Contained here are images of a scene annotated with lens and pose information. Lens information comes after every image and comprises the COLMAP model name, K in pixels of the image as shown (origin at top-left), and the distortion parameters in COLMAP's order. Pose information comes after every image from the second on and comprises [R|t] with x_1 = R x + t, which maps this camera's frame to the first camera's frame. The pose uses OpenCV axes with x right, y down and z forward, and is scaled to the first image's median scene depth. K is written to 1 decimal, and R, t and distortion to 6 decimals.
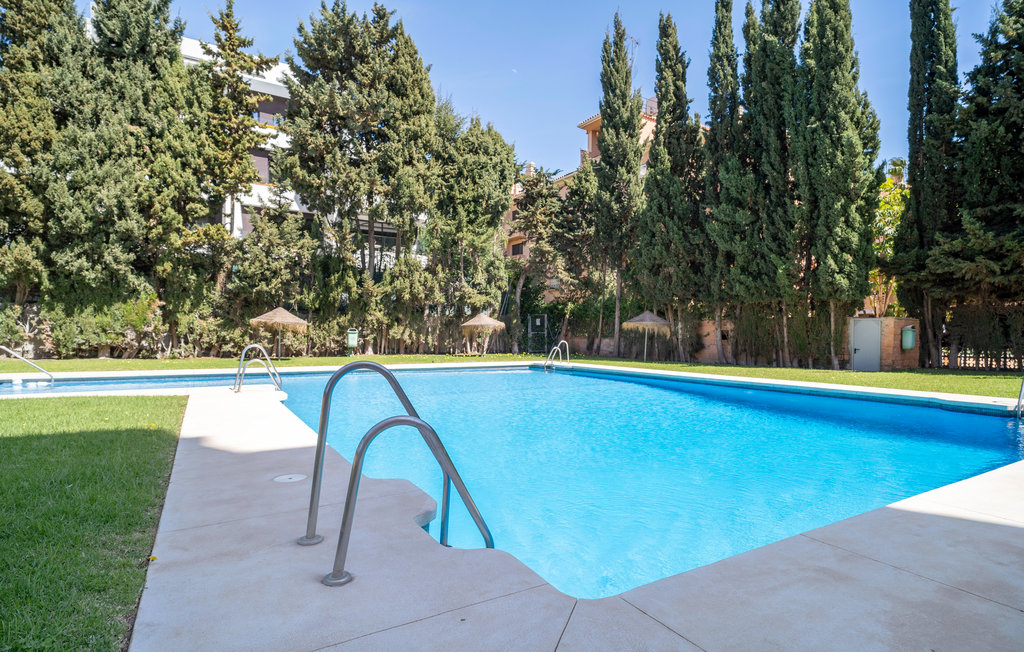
lens RADIAL K [[520.5, 0, 512.0], [0, 520.5, 326.0], [0, 0, 1]] dist [-0.000424, 0.000024]
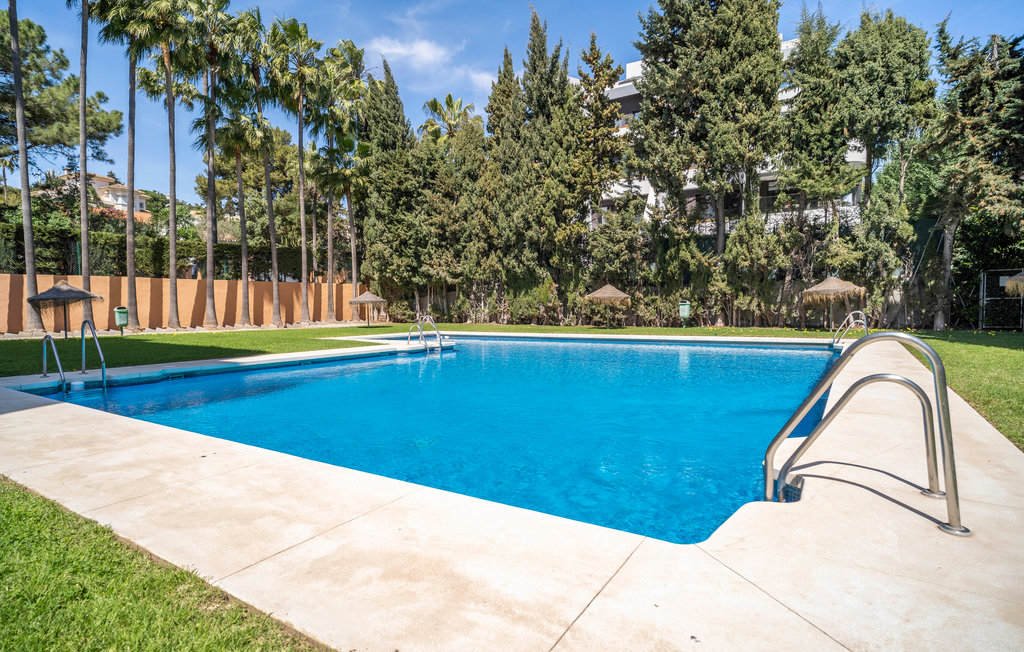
lens RADIAL K [[520.5, 0, 512.0], [0, 520.5, 326.0], [0, 0, 1]] dist [-0.000424, 0.000024]
pose [[0.461313, 0.020458, -0.887002, 0.485806], [0.031490, 0.998727, 0.039413, 0.004651], [0.886679, -0.046113, 0.460081, 0.241065]]
